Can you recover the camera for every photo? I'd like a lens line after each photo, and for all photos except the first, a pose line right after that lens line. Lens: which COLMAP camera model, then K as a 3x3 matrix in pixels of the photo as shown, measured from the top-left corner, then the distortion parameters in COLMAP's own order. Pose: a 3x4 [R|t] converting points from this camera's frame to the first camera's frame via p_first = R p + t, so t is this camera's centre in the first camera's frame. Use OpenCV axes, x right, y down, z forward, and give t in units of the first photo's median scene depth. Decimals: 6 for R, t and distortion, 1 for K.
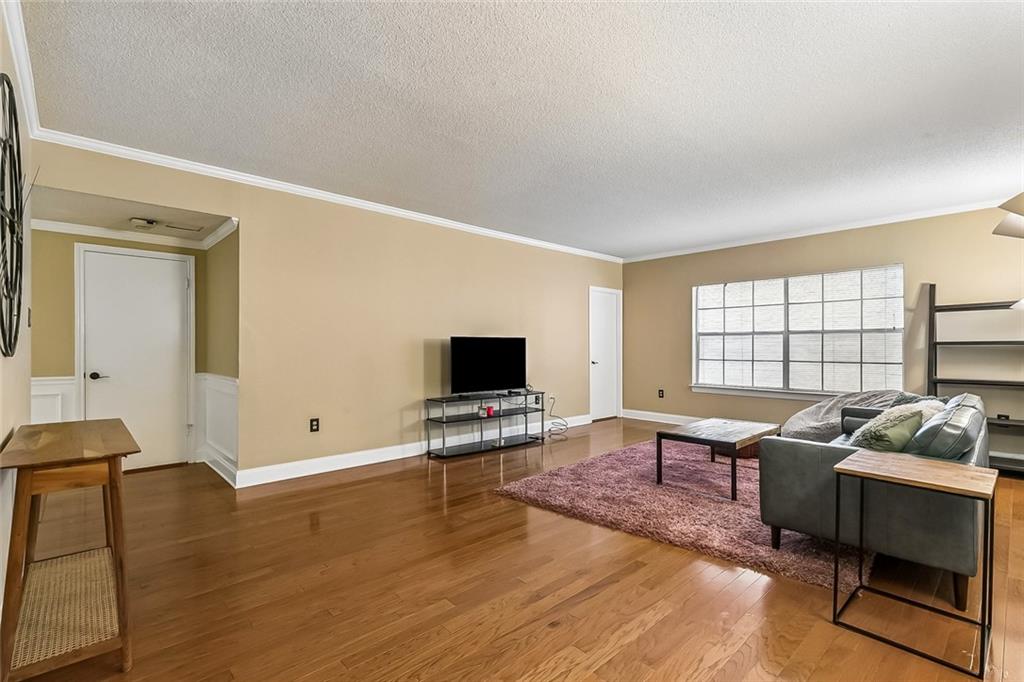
lens RADIAL K [[457.4, 0, 513.7], [0, 457.4, 346.2], [0, 0, 1]] dist [-0.001025, 0.000622]
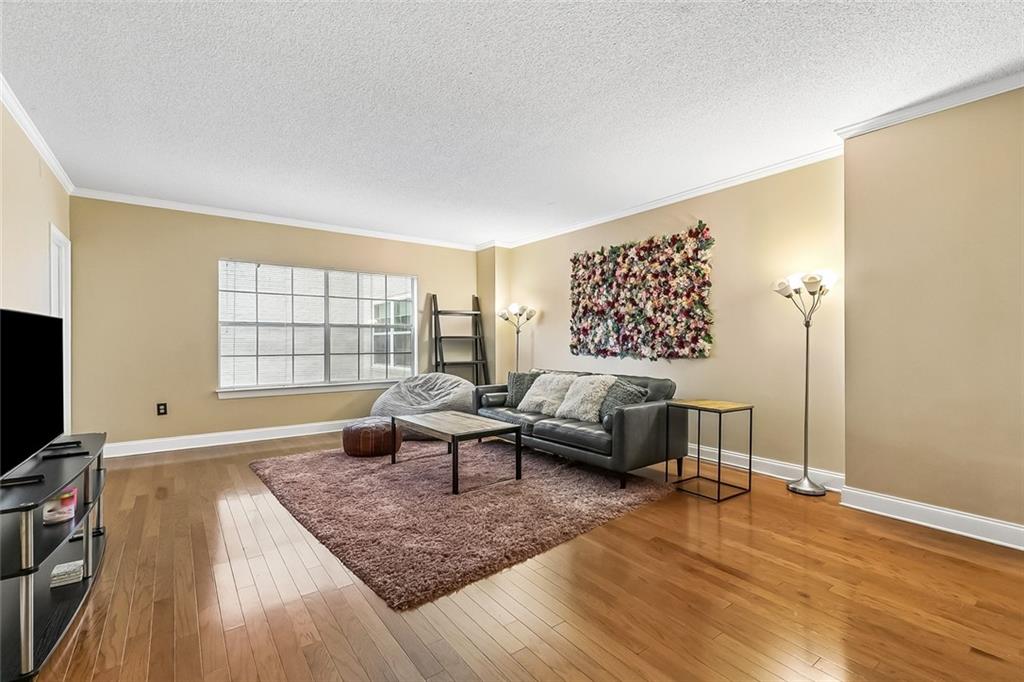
lens RADIAL K [[457.4, 0, 509.3], [0, 457.4, 341.2], [0, 0, 1]] dist [-0.001025, 0.000622]
pose [[0.131686, -0.001487, 0.991290, -0.332183], [-0.000664, 0.999999, 0.001588, 0.002318], [-0.991291, -0.000867, 0.131685, 0.478471]]
